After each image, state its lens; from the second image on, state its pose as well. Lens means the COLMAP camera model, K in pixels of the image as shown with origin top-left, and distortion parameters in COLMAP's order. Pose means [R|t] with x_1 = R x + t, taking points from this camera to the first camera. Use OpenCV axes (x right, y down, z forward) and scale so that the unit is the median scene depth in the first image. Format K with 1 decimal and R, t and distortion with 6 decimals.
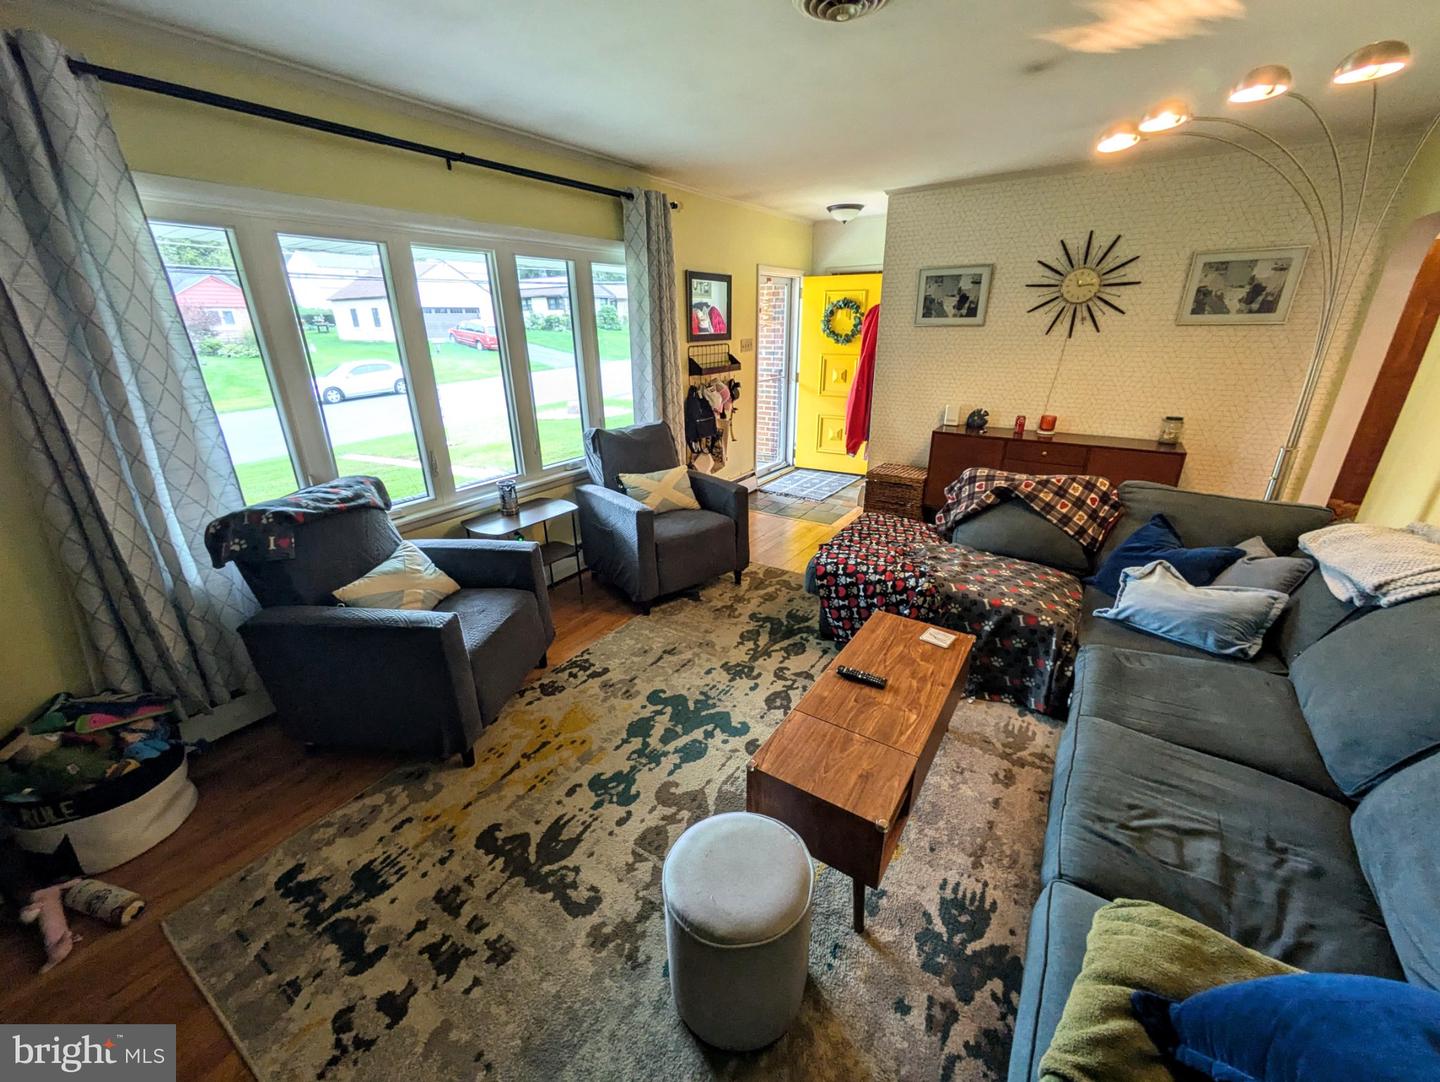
lens RADIAL K [[574.7, 0, 714.7], [0, 574.7, 539.9], [0, 0, 1]] dist [-0.003223, 0.001994]
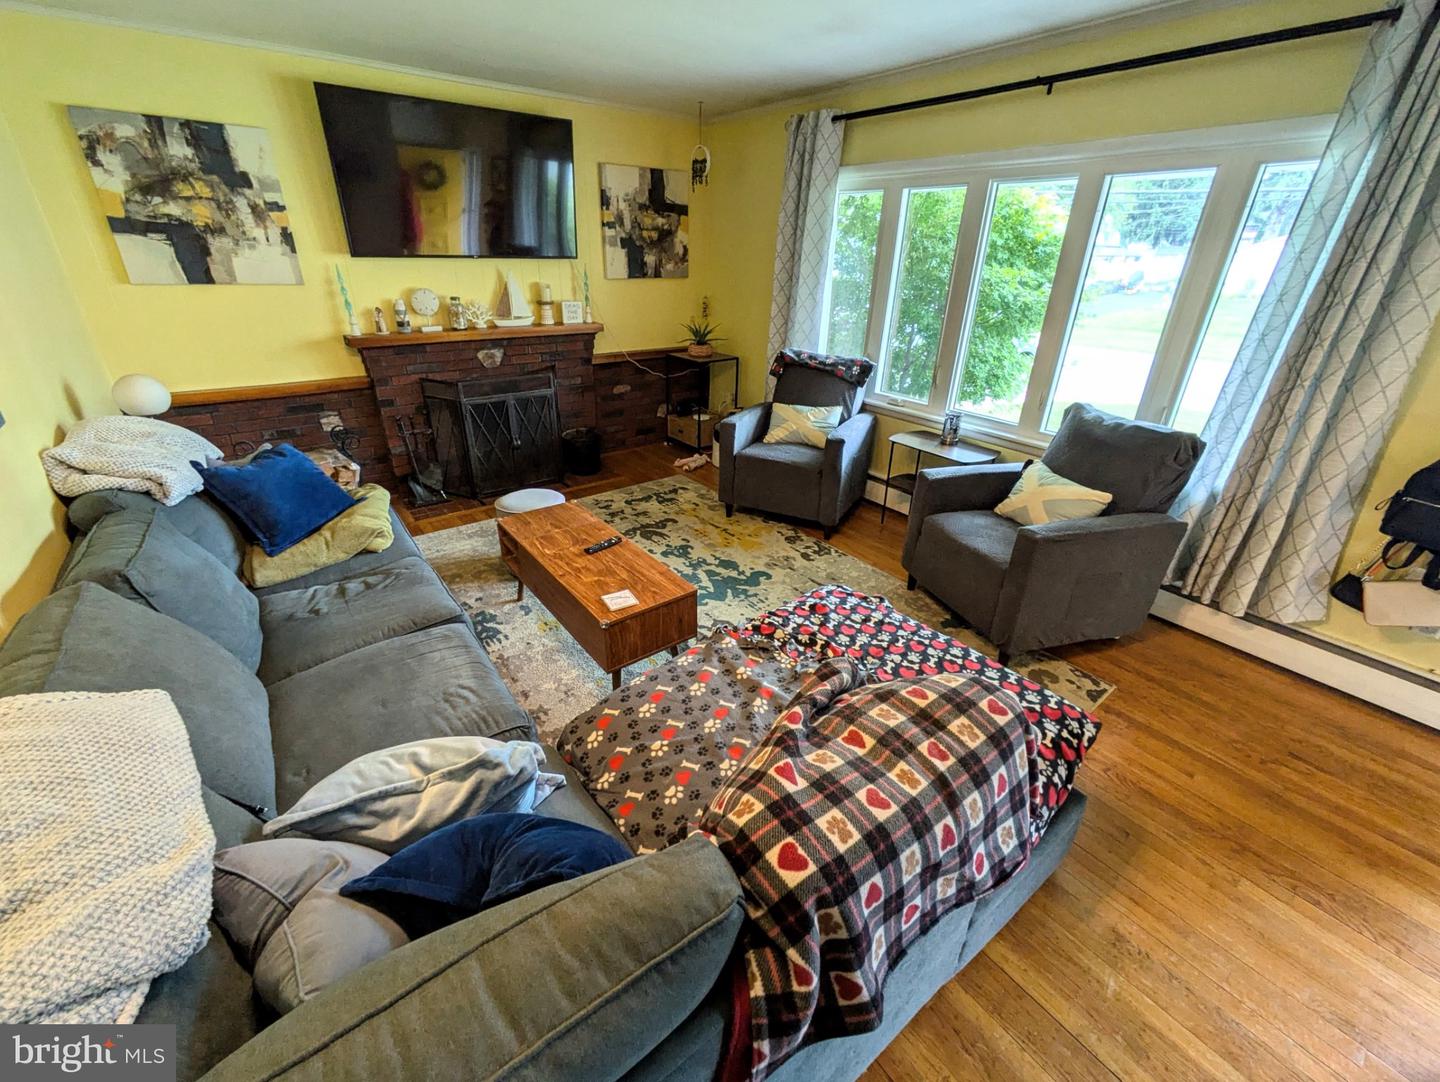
lens RADIAL K [[574.7, 0, 714.2], [0, 574.7, 534.1], [0, 0, 1]] dist [-0.003223, 0.001994]
pose [[-0.311346, 0.426962, -0.848980, 1.115172], [-0.363634, 0.771863, 0.521534, -0.468092], [0.877971, 0.471096, -0.085059, 1.189131]]
